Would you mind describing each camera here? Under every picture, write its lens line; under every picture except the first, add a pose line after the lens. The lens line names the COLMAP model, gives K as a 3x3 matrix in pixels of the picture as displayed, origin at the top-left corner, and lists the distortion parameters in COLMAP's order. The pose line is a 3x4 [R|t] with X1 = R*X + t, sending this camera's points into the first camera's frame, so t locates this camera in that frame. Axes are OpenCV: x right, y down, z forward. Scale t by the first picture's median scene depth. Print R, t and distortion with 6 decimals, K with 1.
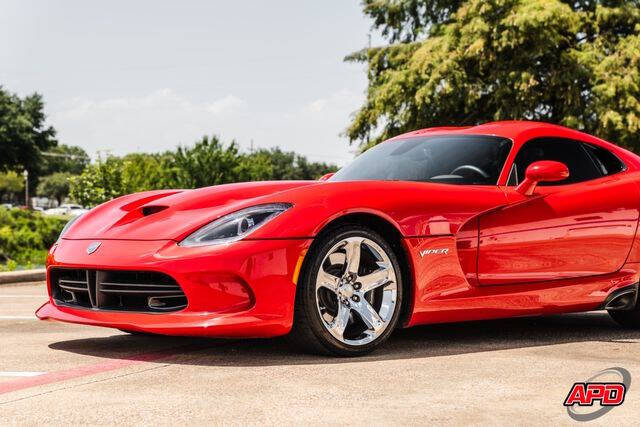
lens RADIAL K [[1243.1, 0, 319.4], [0, 1243.1, 208.1], [0, 0, 1]] dist [0.365106, 0.000000]
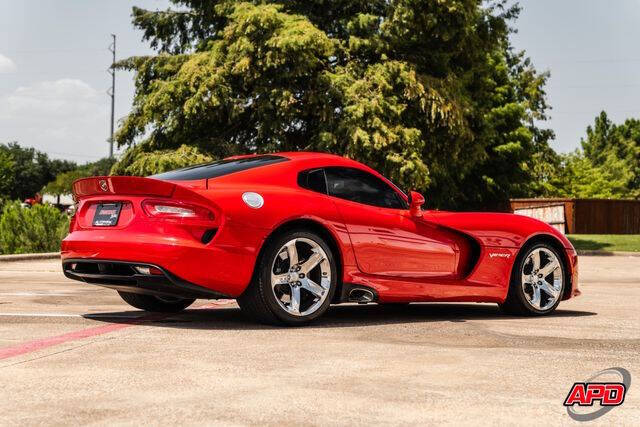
lens RADIAL K [[1243.1, 0, 315.4], [0, 1243.1, 201.0], [0, 0, 1]] dist [0.365106, 0.000000]
pose [[0.977622, 0.027343, 0.208583, -0.033670], [-0.026159, 0.999622, -0.008434, -0.003421], [-0.208735, 0.002789, 0.977968, -0.059916]]
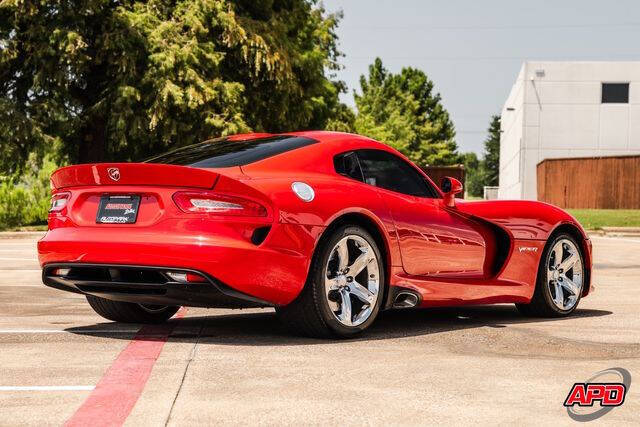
lens RADIAL K [[1553.8, 0, 336.3], [0, 1553.8, 231.7], [0, 0, 1]] dist [0.316267, 0.000000]
pose [[0.905724, 0.006215, 0.423821, -0.124448], [-0.021508, 0.999278, 0.031310, -0.008288], [-0.423321, -0.037474, 0.905204, -0.052784]]
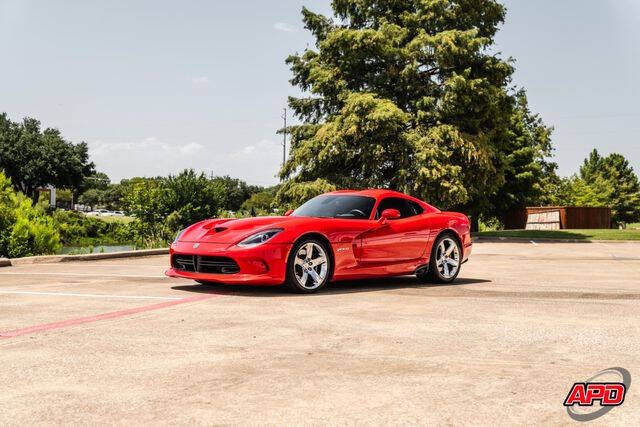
lens RADIAL K [[786.6, 0, 310.2], [0, 786.6, 220.4], [0, 0, 1]] dist [0.072883, 0.000000]
pose [[0.996770, 0.014216, 0.079037, -0.022193], [-0.015067, 0.999835, 0.010191, -0.008497], [-0.078879, -0.011349, 0.996820, -0.117486]]
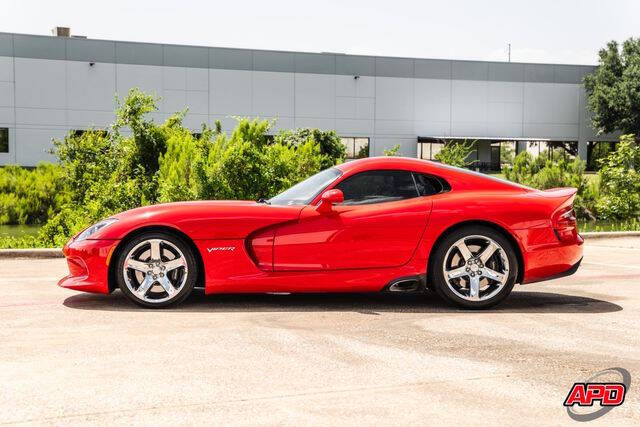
lens RADIAL K [[1093.2, 0, 319.1], [0, 1093.2, 216.6], [0, 0, 1]] dist [0.326643, 0.000000]
pose [[0.775313, 0.019615, -0.631272, 0.259269], [0.008334, 0.999113, 0.041280, -0.015301], [0.631522, -0.037266, 0.774462, -0.004023]]
